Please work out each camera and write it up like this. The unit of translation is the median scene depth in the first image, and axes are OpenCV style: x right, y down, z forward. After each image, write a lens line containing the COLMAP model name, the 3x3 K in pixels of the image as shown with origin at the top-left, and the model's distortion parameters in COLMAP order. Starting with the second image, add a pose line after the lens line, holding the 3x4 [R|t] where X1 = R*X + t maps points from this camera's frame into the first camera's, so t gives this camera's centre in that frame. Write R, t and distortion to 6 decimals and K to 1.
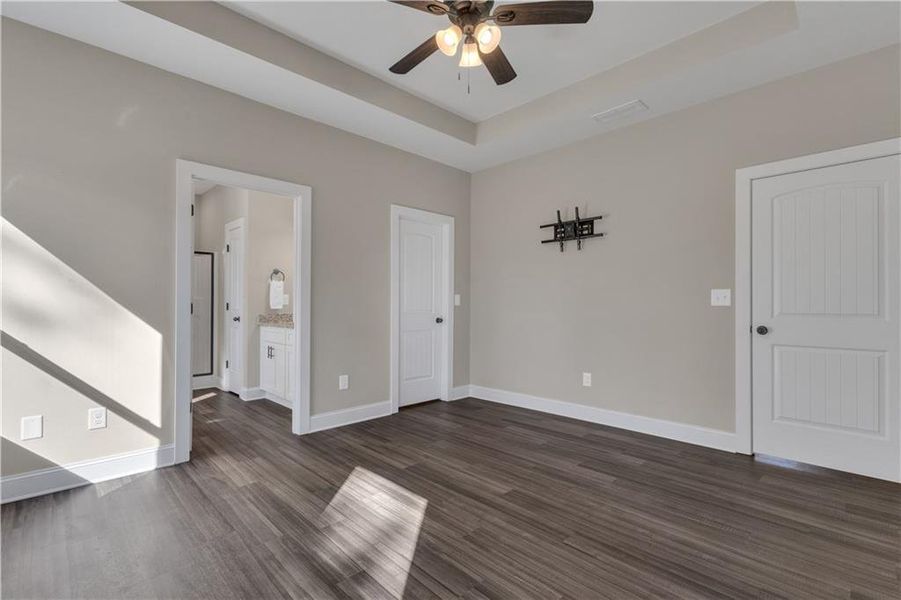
lens RADIAL K [[414.5, 0, 448.8], [0, 414.5, 302.1], [0, 0, 1]] dist [0.005528, 0.000512]
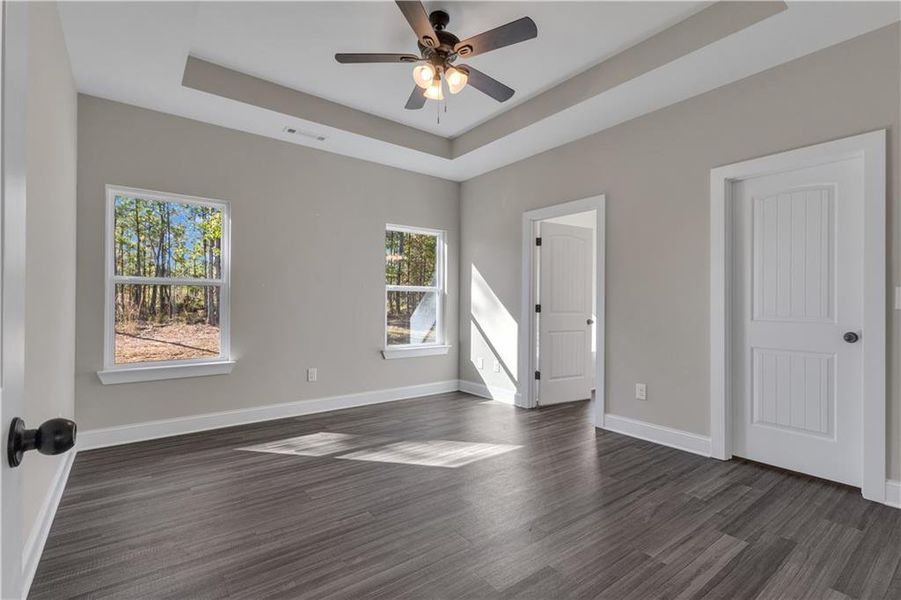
lens RADIAL K [[414.5, 0, 449.5], [0, 414.5, 299.2], [0, 0, 1]] dist [0.005528, 0.000512]
pose [[-0.125284, -0.019100, -0.991937, 0.851419], [-0.001724, 0.999817, -0.019034, 0.010974], [0.992119, -0.000675, -0.125294, 0.839348]]
